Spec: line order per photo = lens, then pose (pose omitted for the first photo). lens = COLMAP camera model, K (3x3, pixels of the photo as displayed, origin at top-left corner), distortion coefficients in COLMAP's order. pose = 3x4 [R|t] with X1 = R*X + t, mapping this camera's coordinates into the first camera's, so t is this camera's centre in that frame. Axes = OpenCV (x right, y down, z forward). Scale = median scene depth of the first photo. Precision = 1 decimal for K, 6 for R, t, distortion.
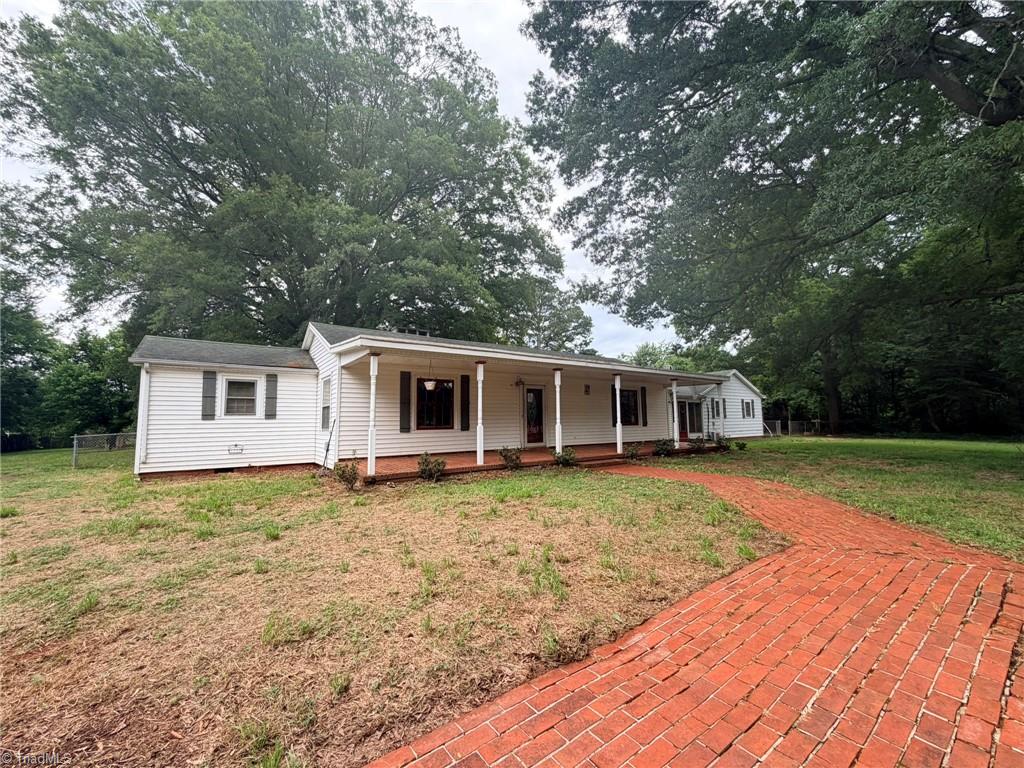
lens RADIAL K [[416.5, 0, 511.6], [0, 416.5, 384.4], [0, 0, 1]] dist [-0.002736, -0.000279]
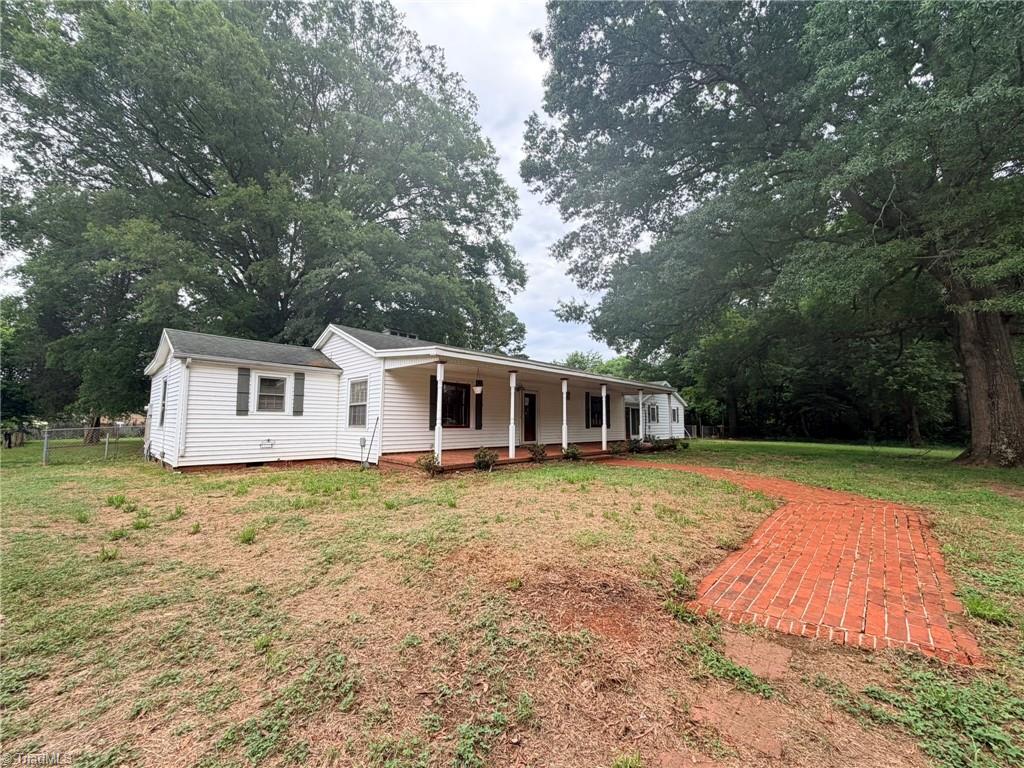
lens RADIAL K [[416.5, 0, 514.2], [0, 416.5, 383.6], [0, 0, 1]] dist [-0.002736, -0.000279]
pose [[0.979196, 0.036130, 0.199673, -0.207101], [-0.034946, 0.999345, -0.009450, -0.005103], [-0.199884, 0.002275, 0.979817, -0.106966]]
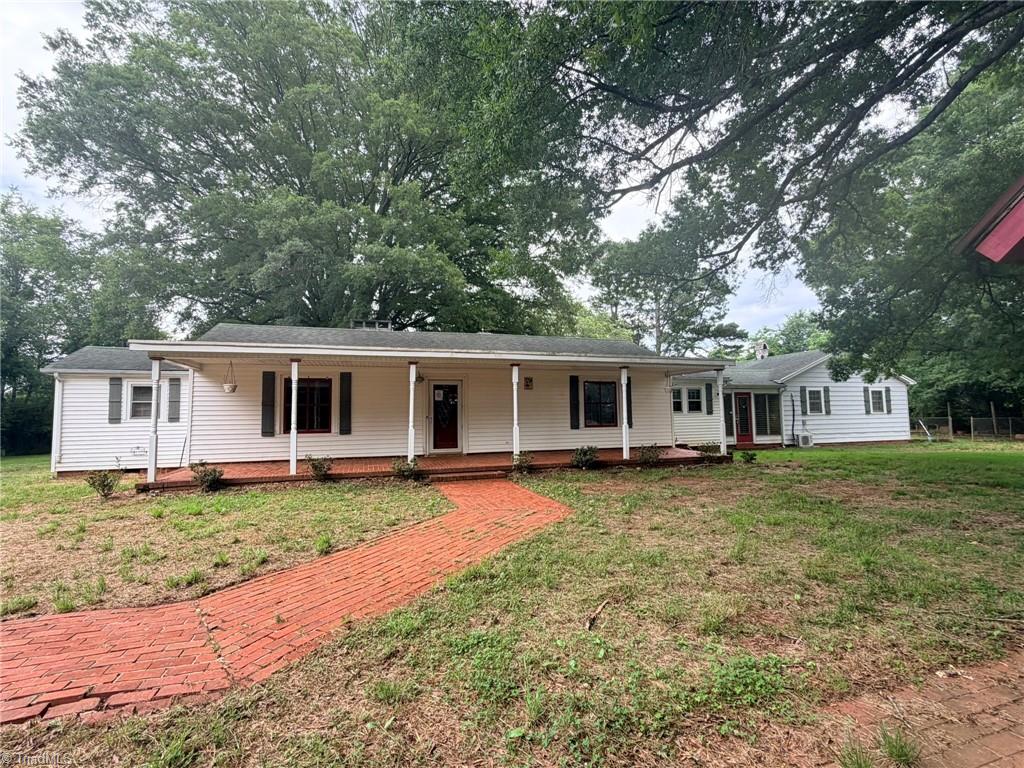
lens RADIAL K [[480.2, 0, 510.2], [0, 480.2, 386.4], [0, 0, 1]] dist [0.006004, -0.000382]
pose [[0.948041, -0.023795, -0.317256, 0.468756], [0.032468, 0.999229, 0.022079, -0.003022], [0.316486, -0.031233, 0.948083, 0.110941]]
